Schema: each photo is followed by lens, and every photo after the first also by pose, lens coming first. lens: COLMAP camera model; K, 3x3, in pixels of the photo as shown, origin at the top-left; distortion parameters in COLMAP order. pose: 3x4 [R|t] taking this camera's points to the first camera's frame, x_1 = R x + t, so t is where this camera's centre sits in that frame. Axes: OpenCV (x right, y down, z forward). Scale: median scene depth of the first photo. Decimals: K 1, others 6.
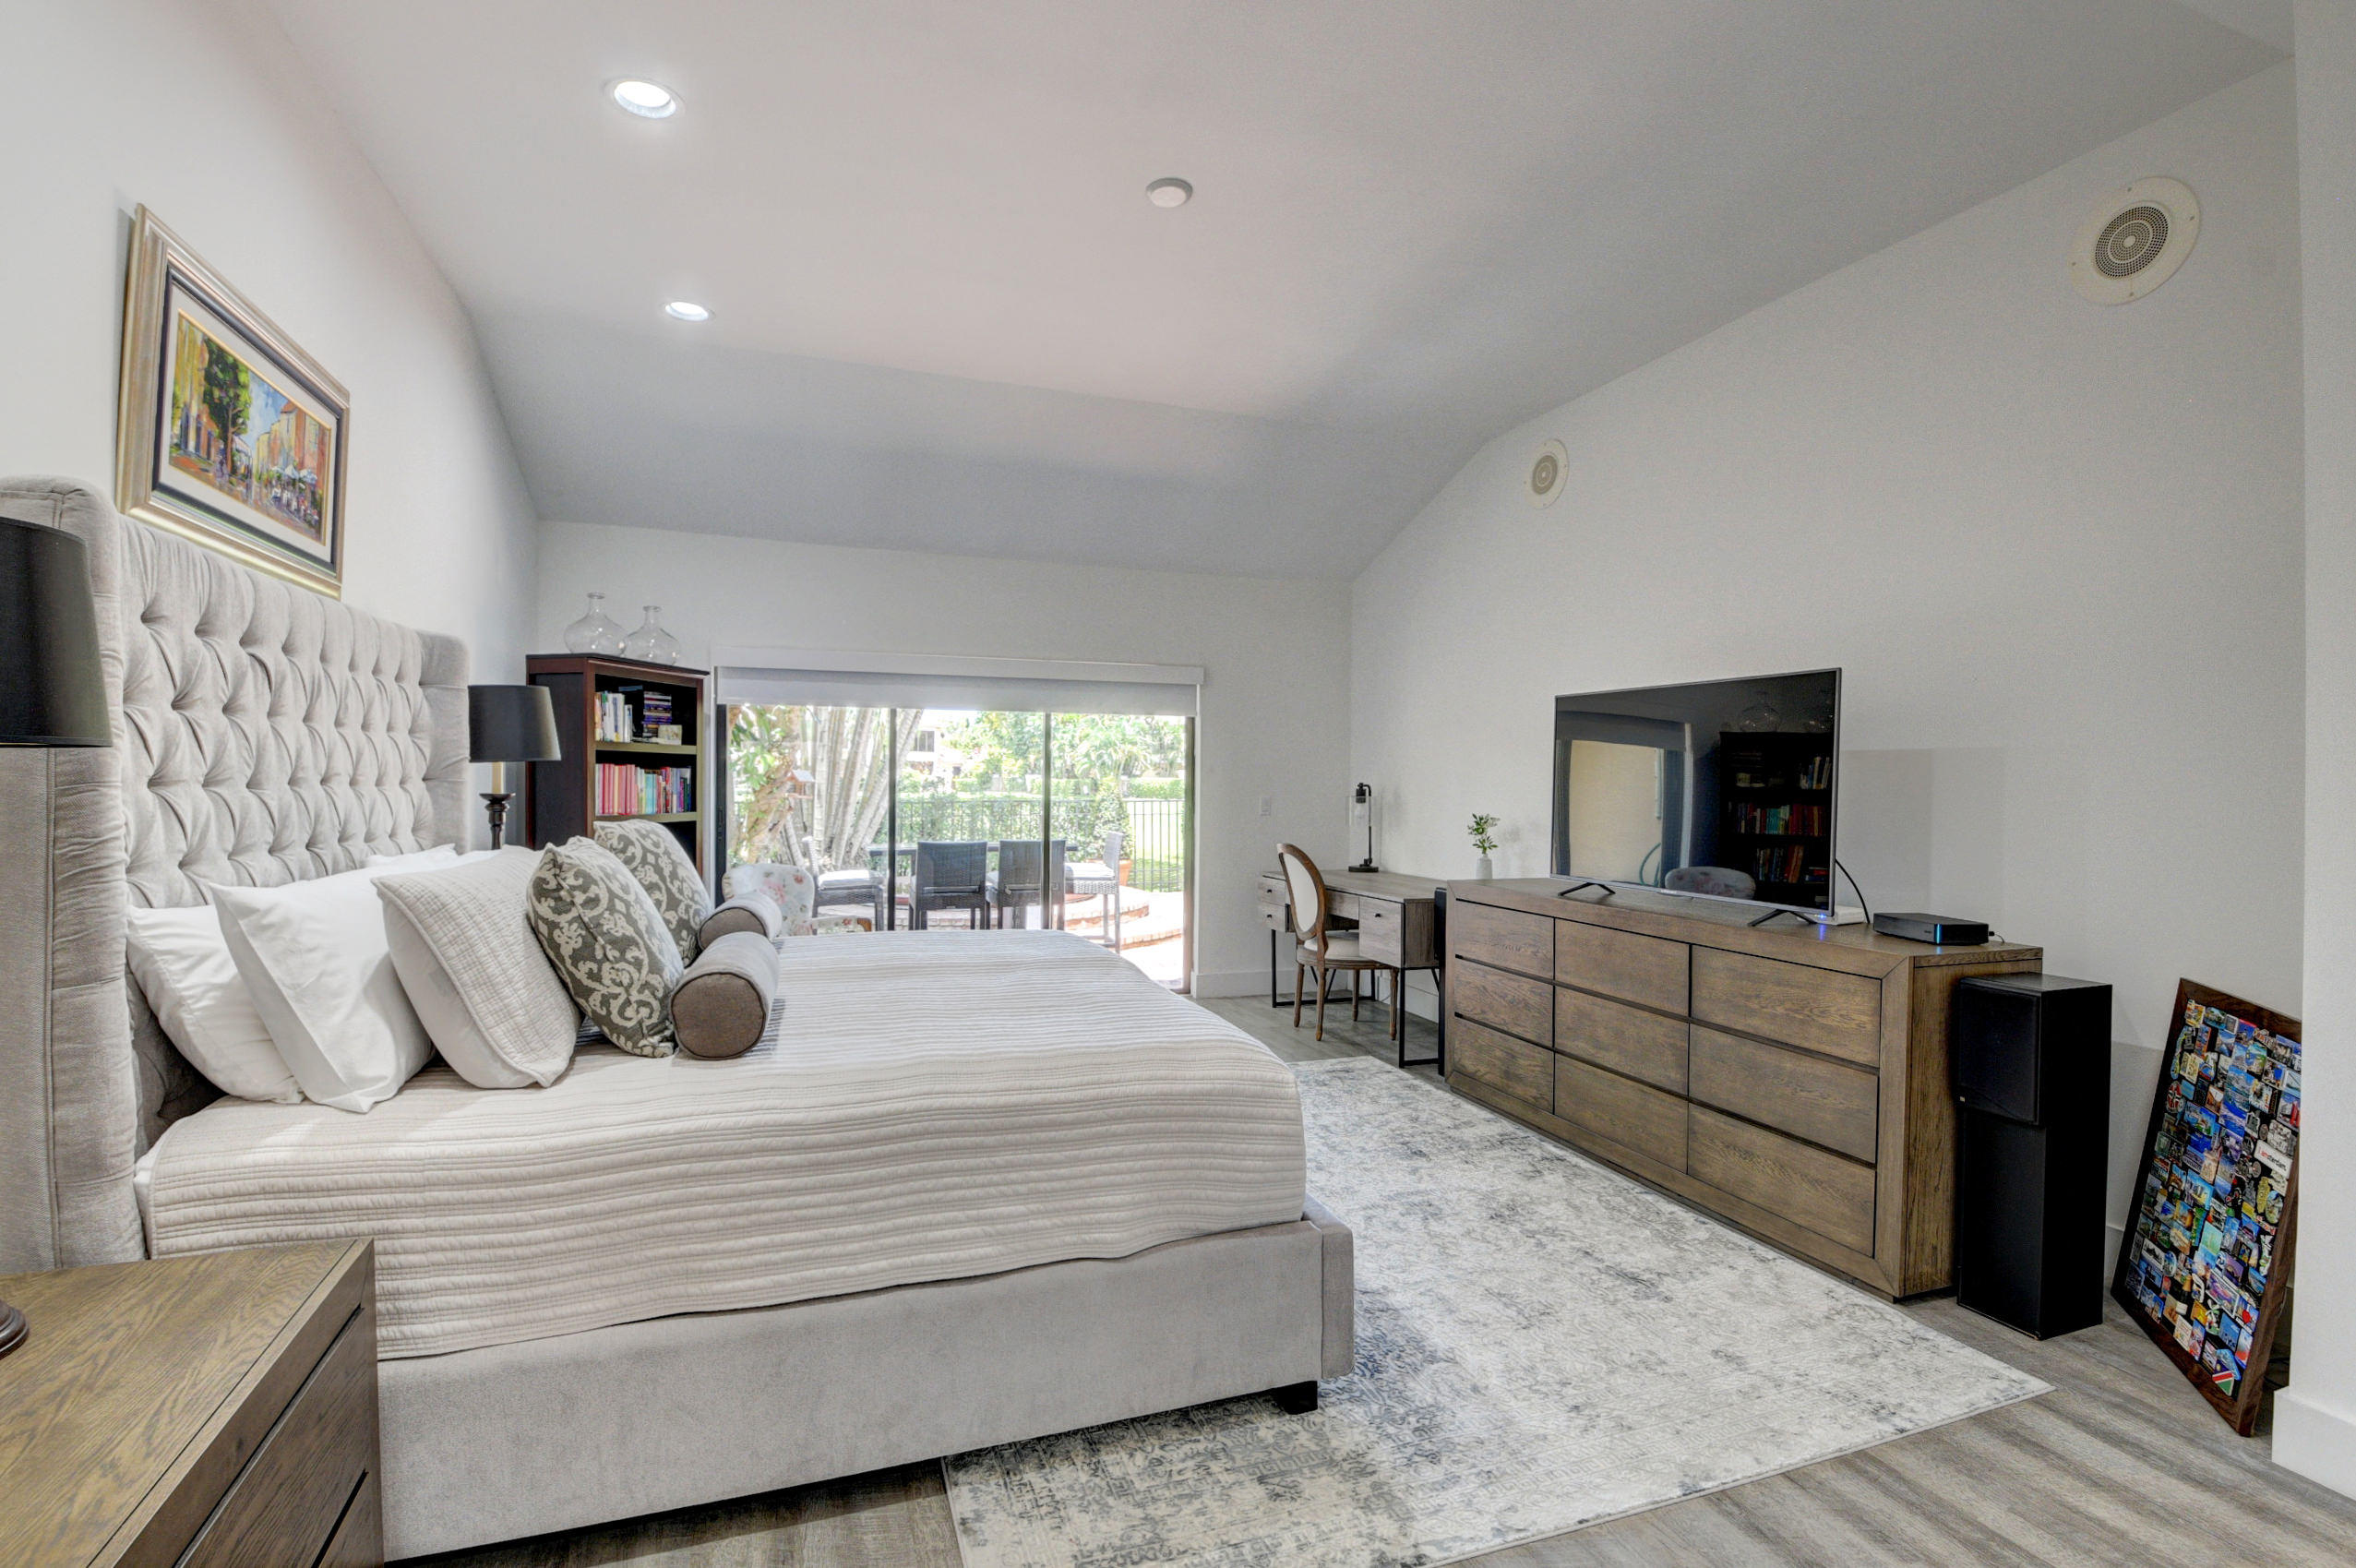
lens RADIAL K [[1101.4, 0, 1170.9], [0, 1101.4, 788.8], [0, 0, 1]] dist [-0.007187, -0.001390]
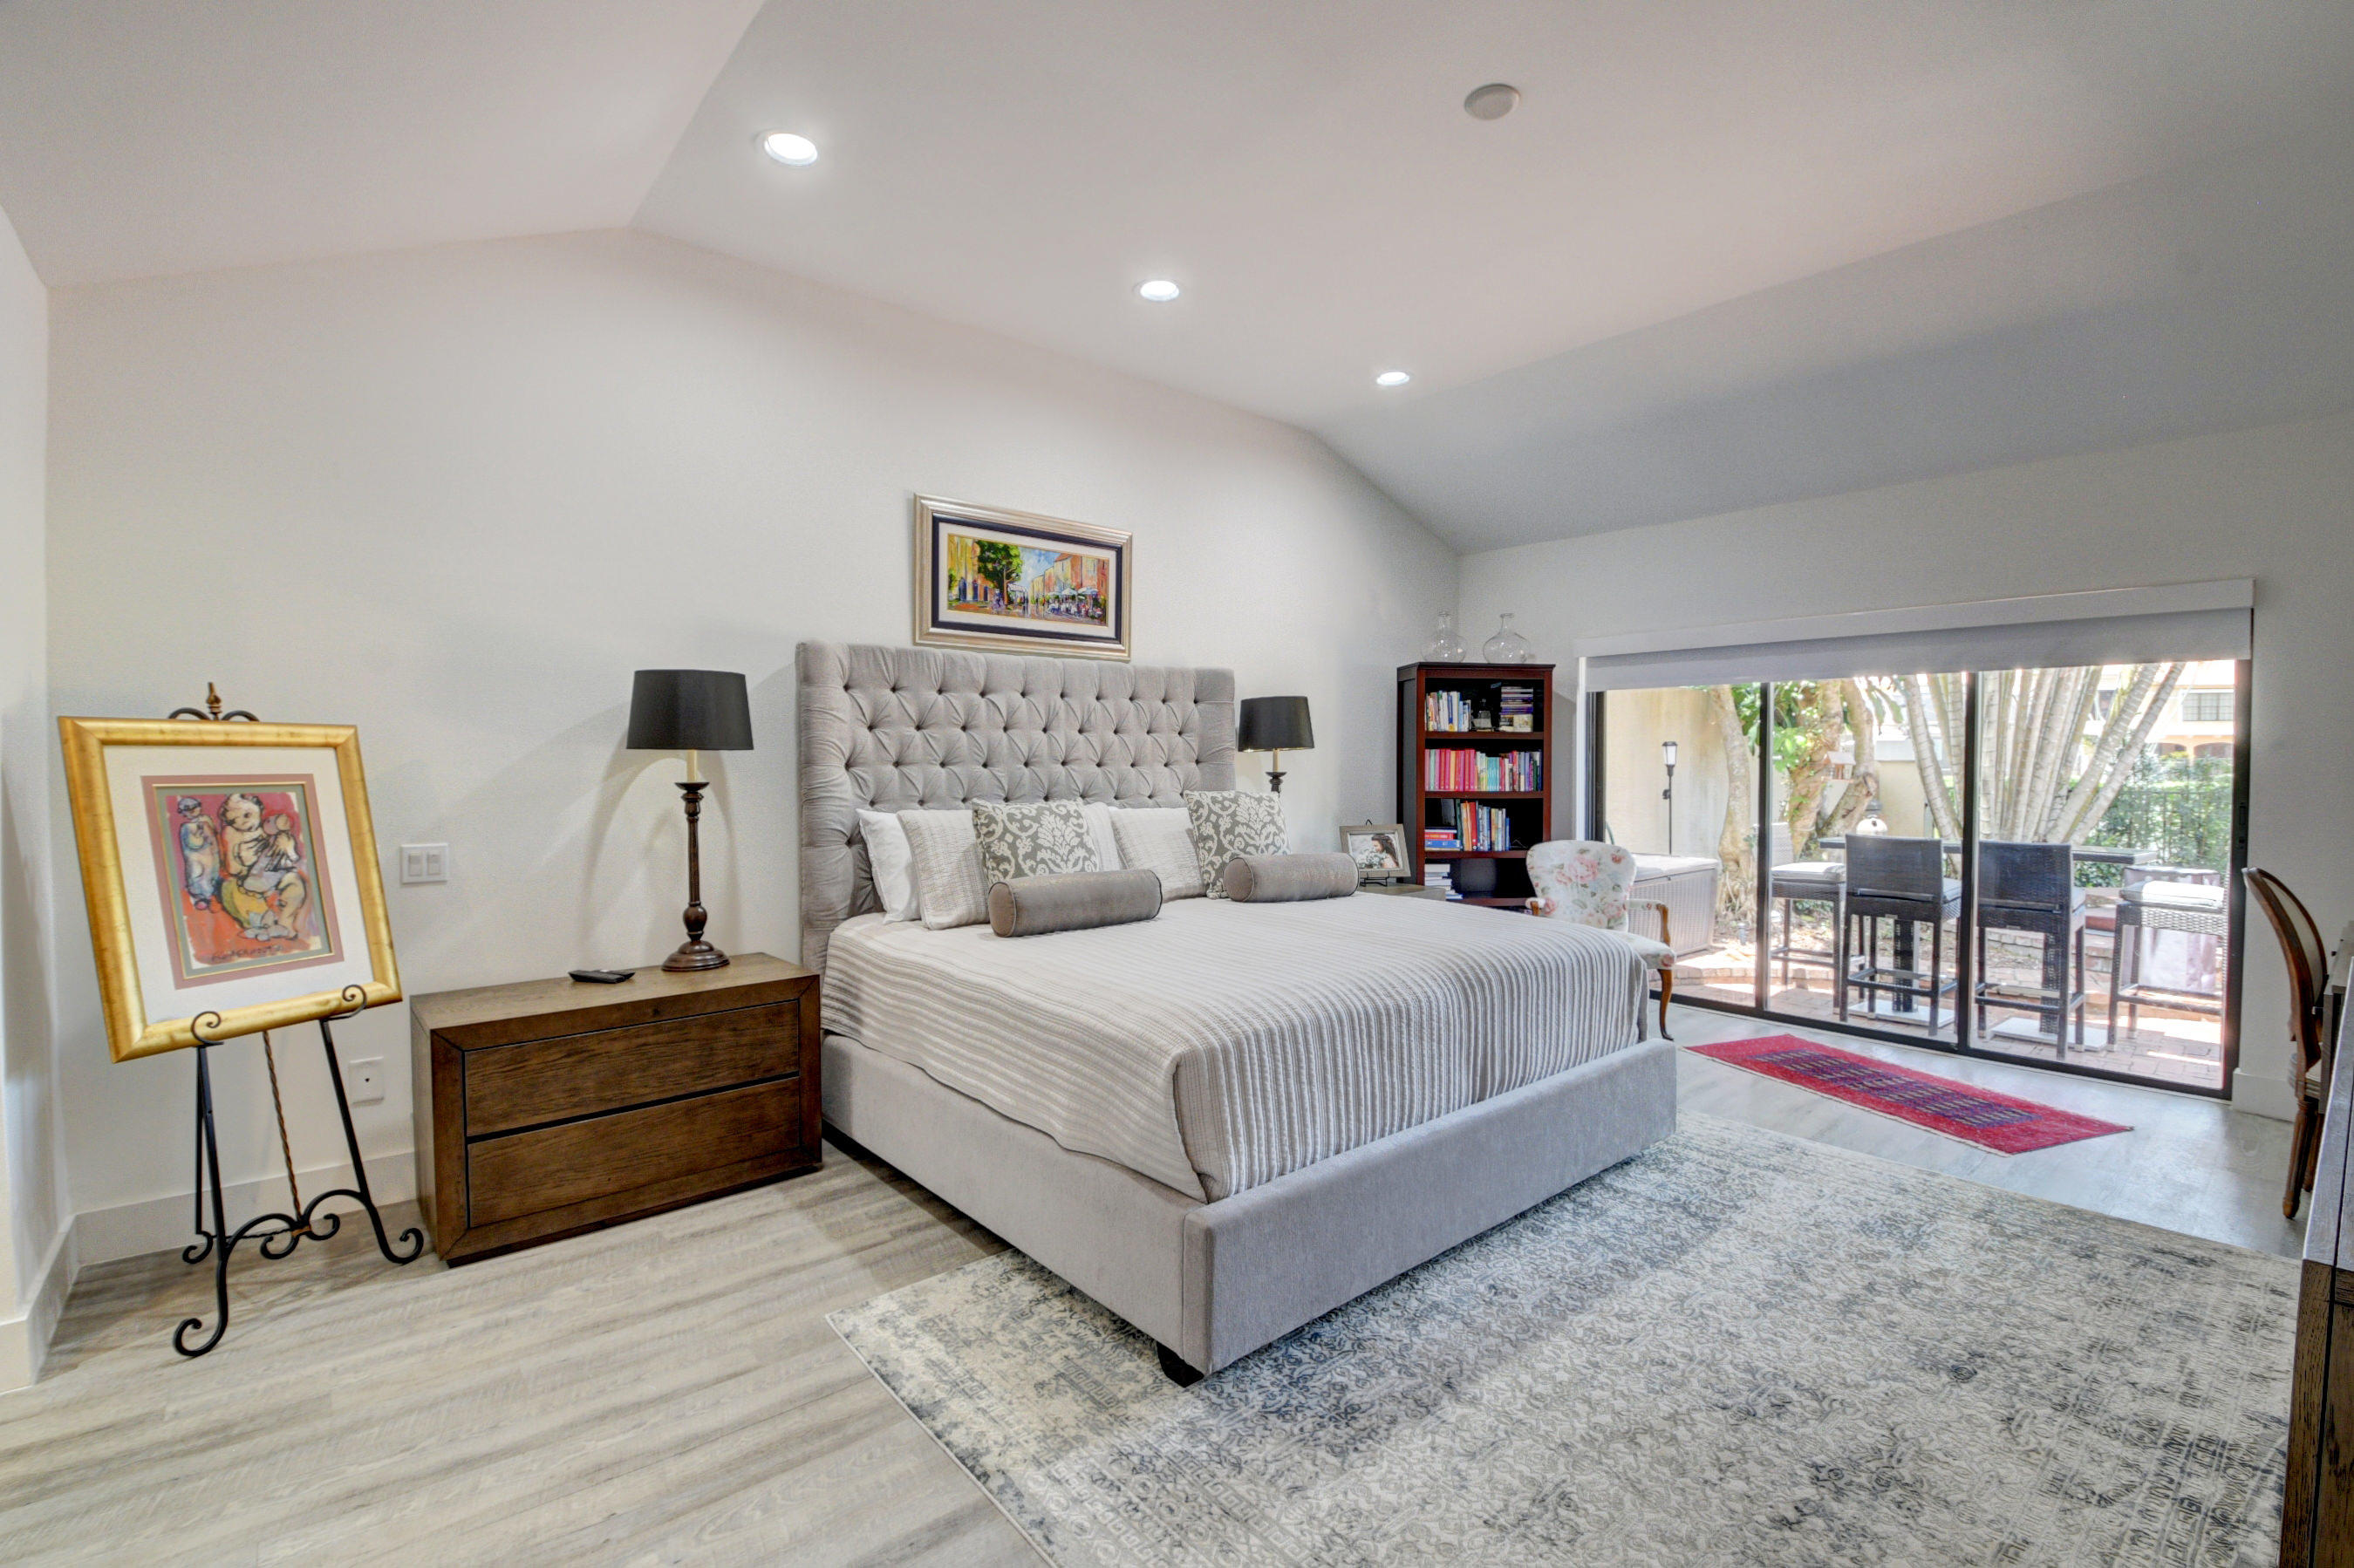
lens RADIAL K [[1036.3, 0, 1176.0], [0, 1036.3, 785.6], [0, 0, 1]] dist [-0.002859, -0.013872]
pose [[0.349249, 0.018093, -0.936855, 0.747262], [-0.006536, 0.999836, 0.016872, -0.000084], [0.937007, 0.000231, 0.349310, 0.493949]]
